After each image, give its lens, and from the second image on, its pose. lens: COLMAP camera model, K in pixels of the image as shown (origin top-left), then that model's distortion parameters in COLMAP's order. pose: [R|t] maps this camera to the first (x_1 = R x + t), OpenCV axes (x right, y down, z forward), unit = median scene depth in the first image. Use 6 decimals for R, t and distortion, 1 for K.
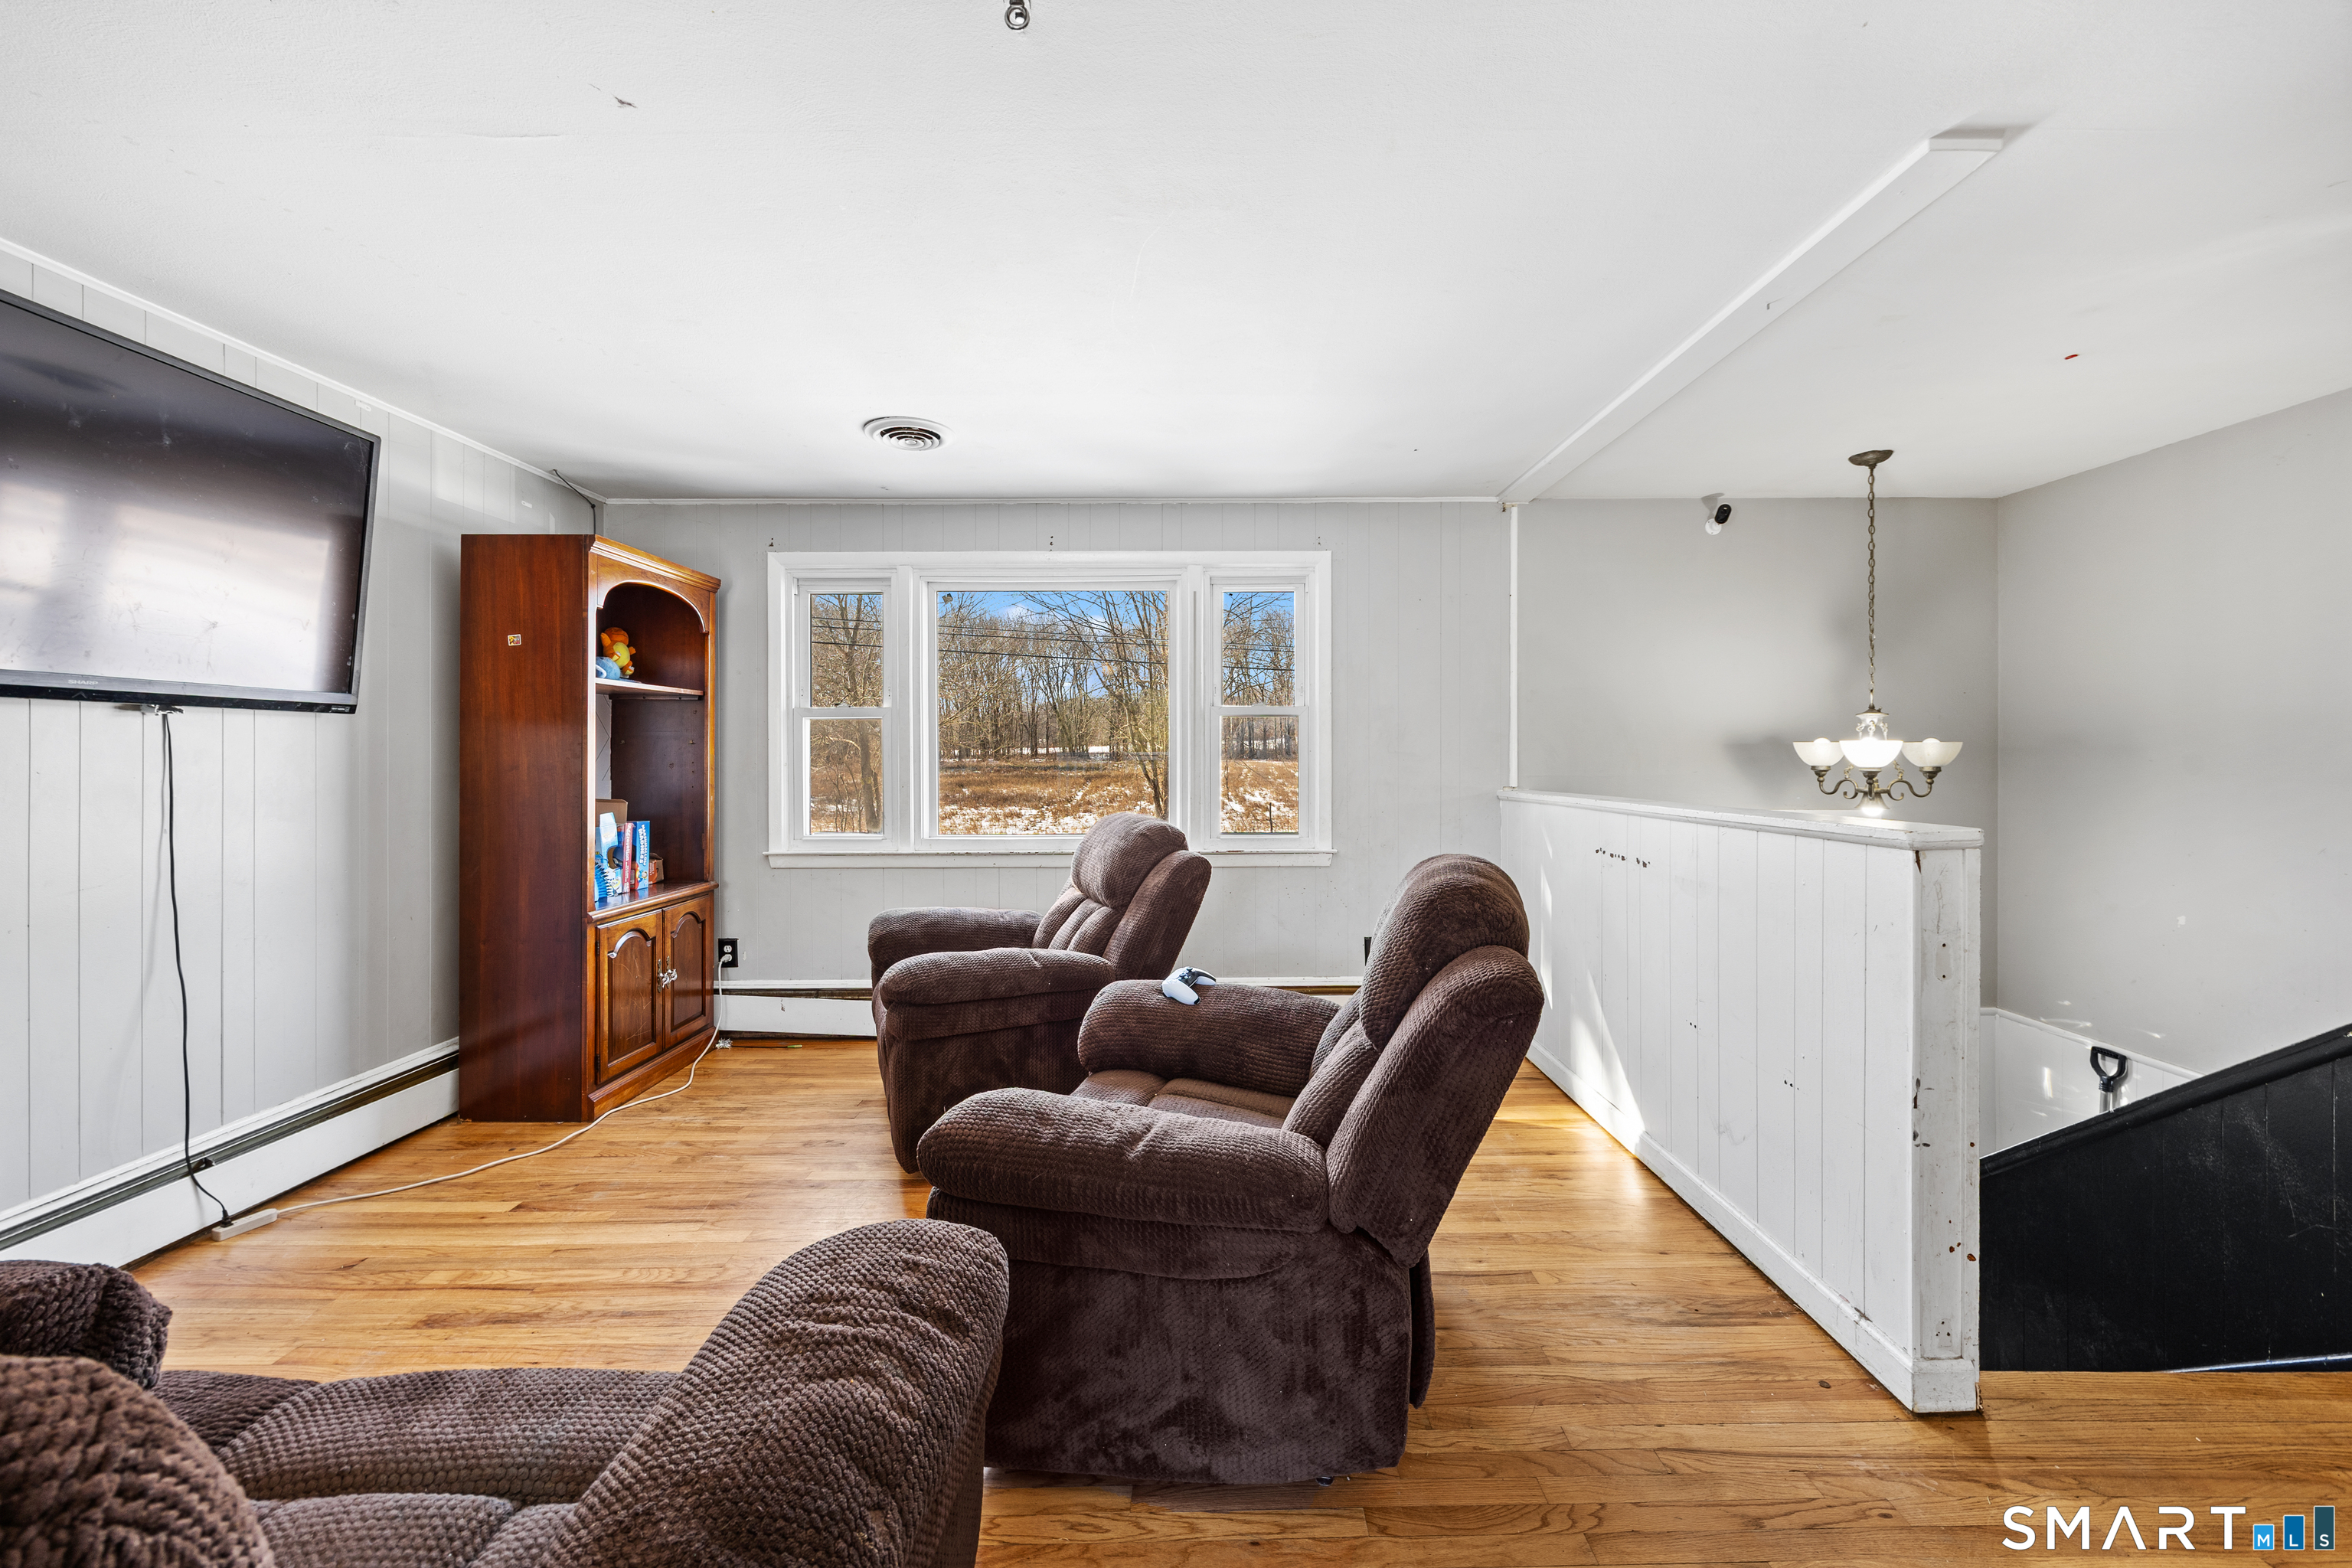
lens RADIAL K [[923.8, 0, 1201.1], [0, 923.8, 744.1], [0, 0, 1]] dist [-0.000553, 0.000850]
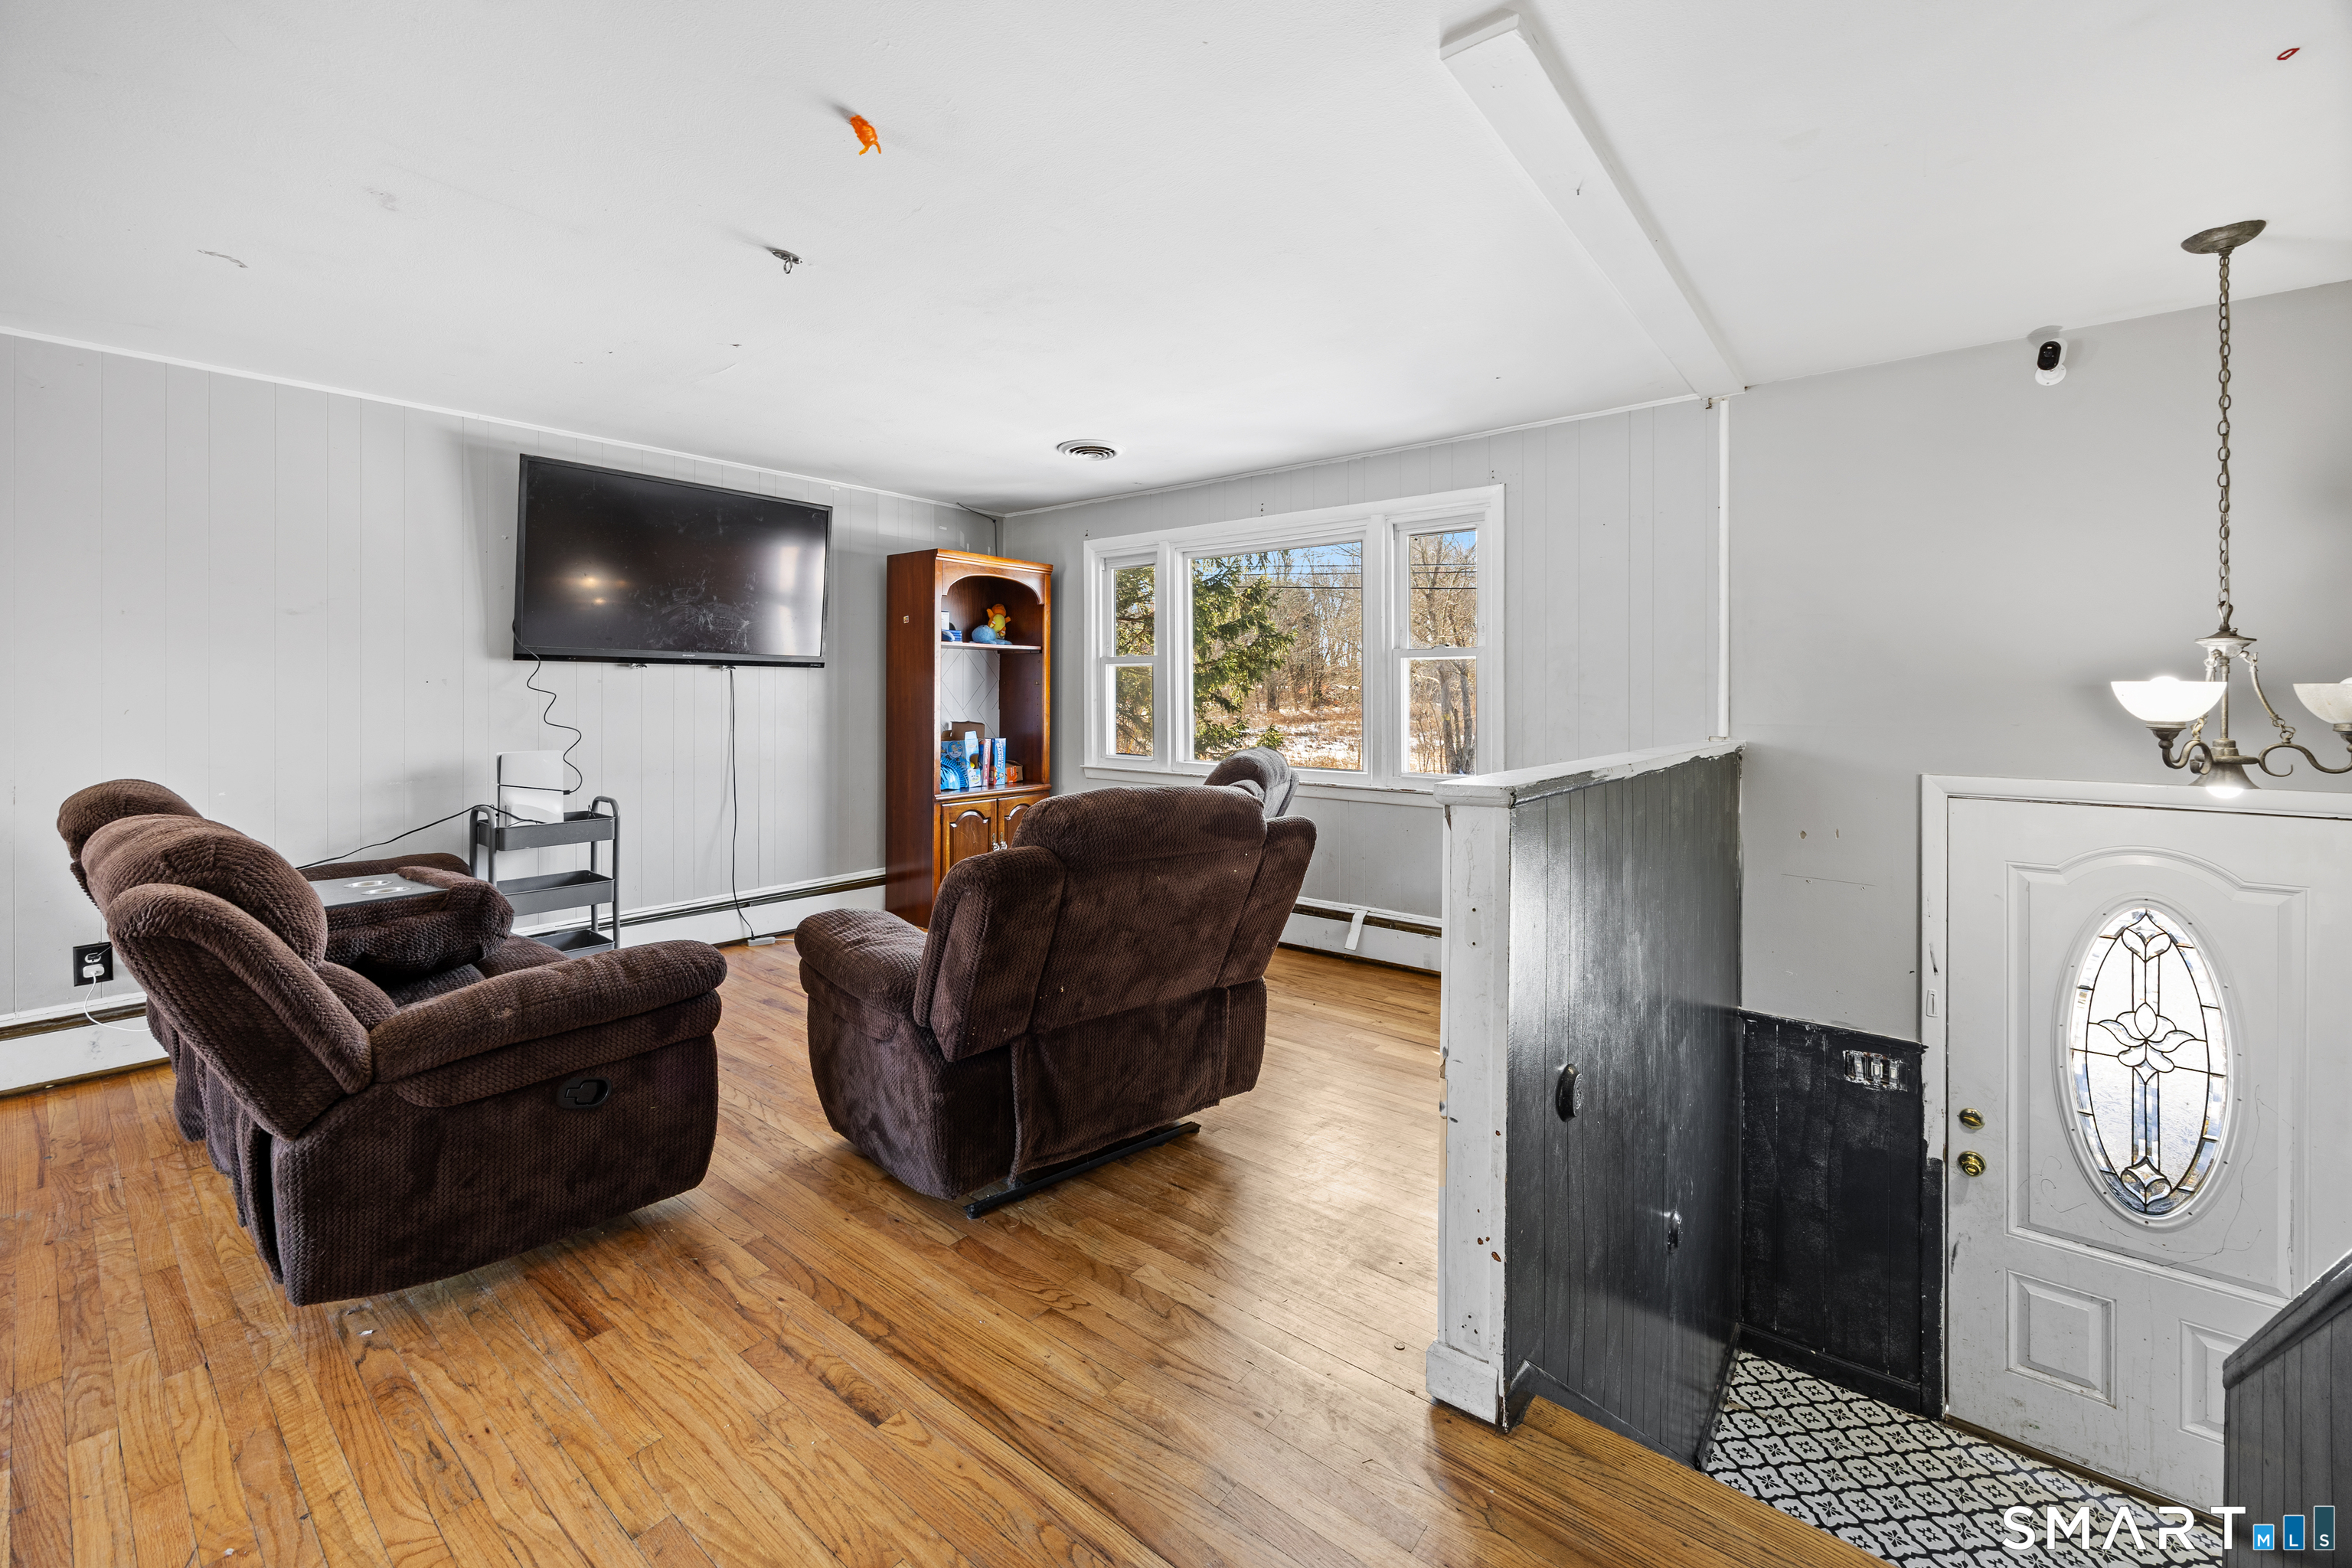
lens RADIAL K [[923.8, 0, 1176.6], [0, 923.8, 685.7], [0, 0, 1]] dist [-0.000553, 0.000850]
pose [[0.781003, 0.001552, -0.624526, 0.594399], [0.001174, 0.999992, 0.003952, -0.004515], [0.624526, -0.003820, 0.780994, 0.050536]]
